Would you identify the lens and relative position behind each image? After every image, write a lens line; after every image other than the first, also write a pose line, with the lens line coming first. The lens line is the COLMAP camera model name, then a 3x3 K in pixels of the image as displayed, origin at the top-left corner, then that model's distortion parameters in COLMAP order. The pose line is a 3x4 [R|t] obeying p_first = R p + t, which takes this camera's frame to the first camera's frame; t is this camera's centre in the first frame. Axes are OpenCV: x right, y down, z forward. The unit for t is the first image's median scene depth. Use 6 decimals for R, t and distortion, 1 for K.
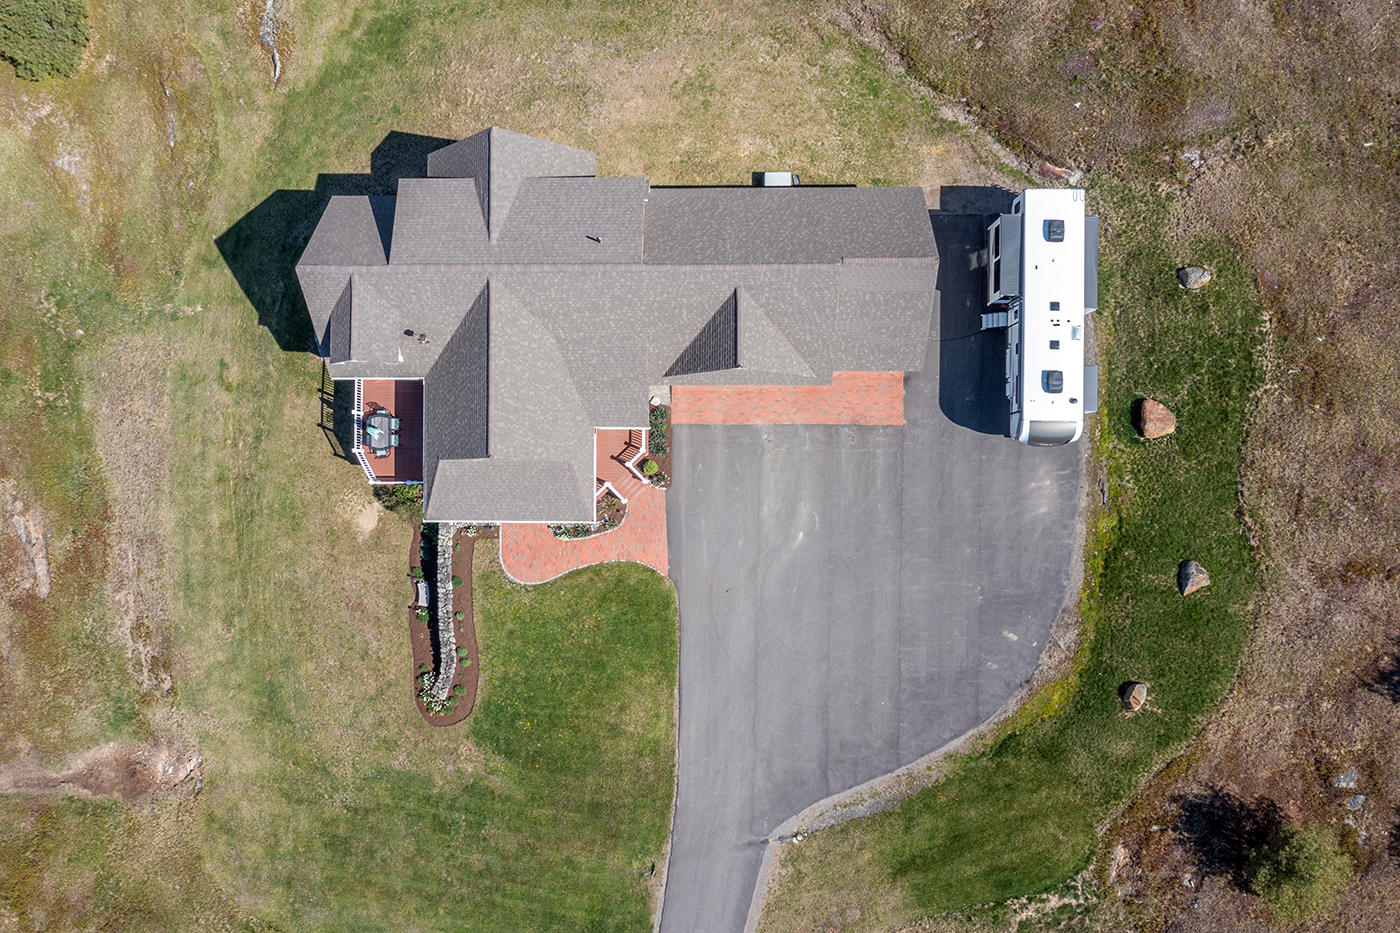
lens RADIAL K [[1087.4, 0, 700.0], [0, 1087.4, 466.5], [0, 0, 1]] dist [-0.014821, 0.011269]
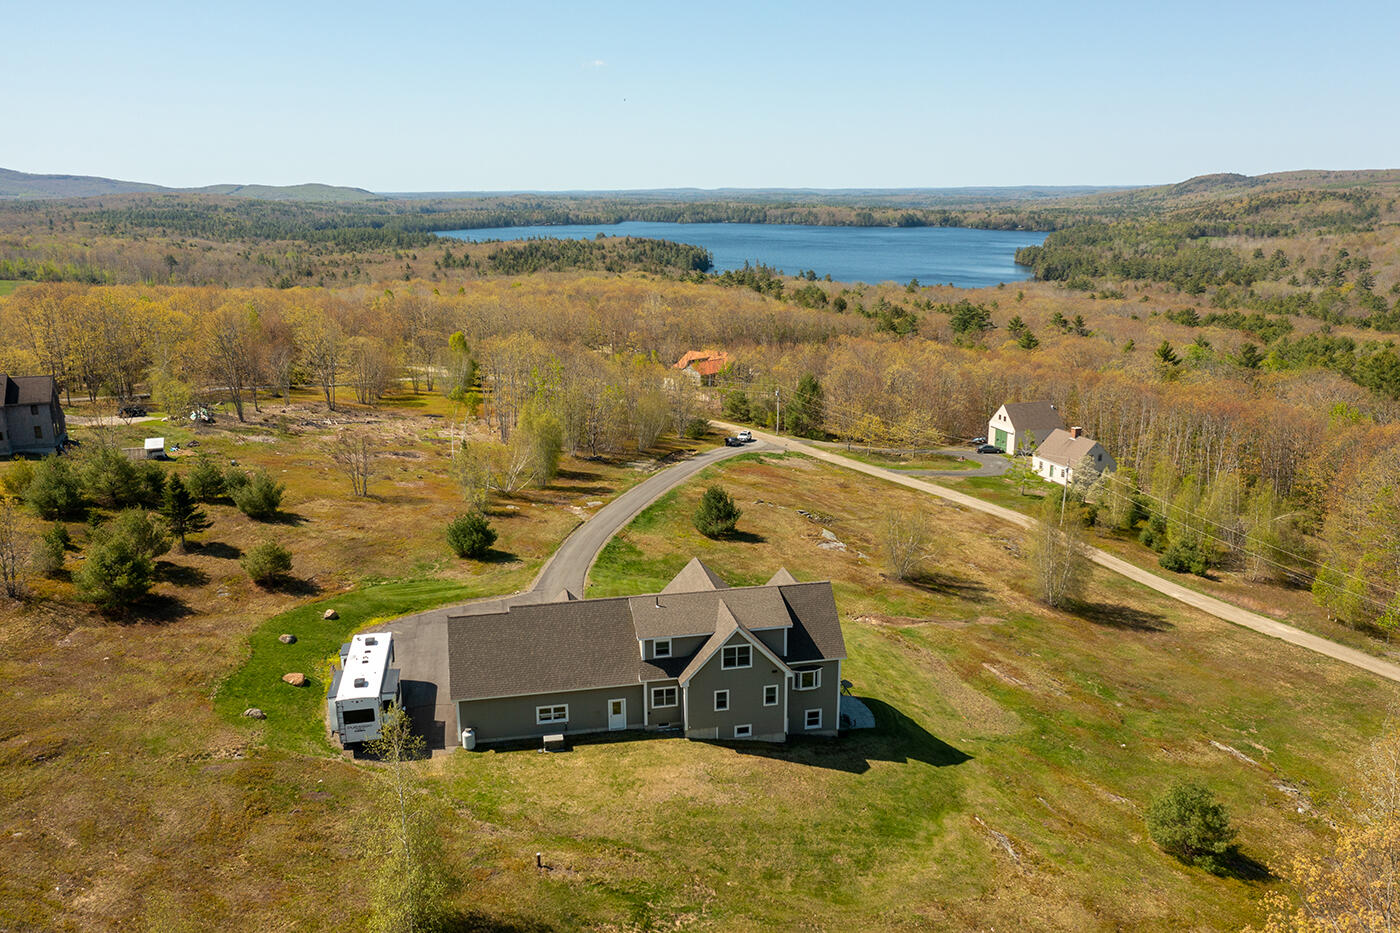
lens RADIAL K [[1087.4, 0, 700.0], [0, 1087.4, 466.5], [0, 0, 1]] dist [-0.014821, 0.011269]
pose [[-0.977444, 0.099327, -0.186378, 0.108945], [-0.204445, -0.223720, 0.952970, -1.487462], [0.052959, 0.969579, 0.238981, 0.346038]]
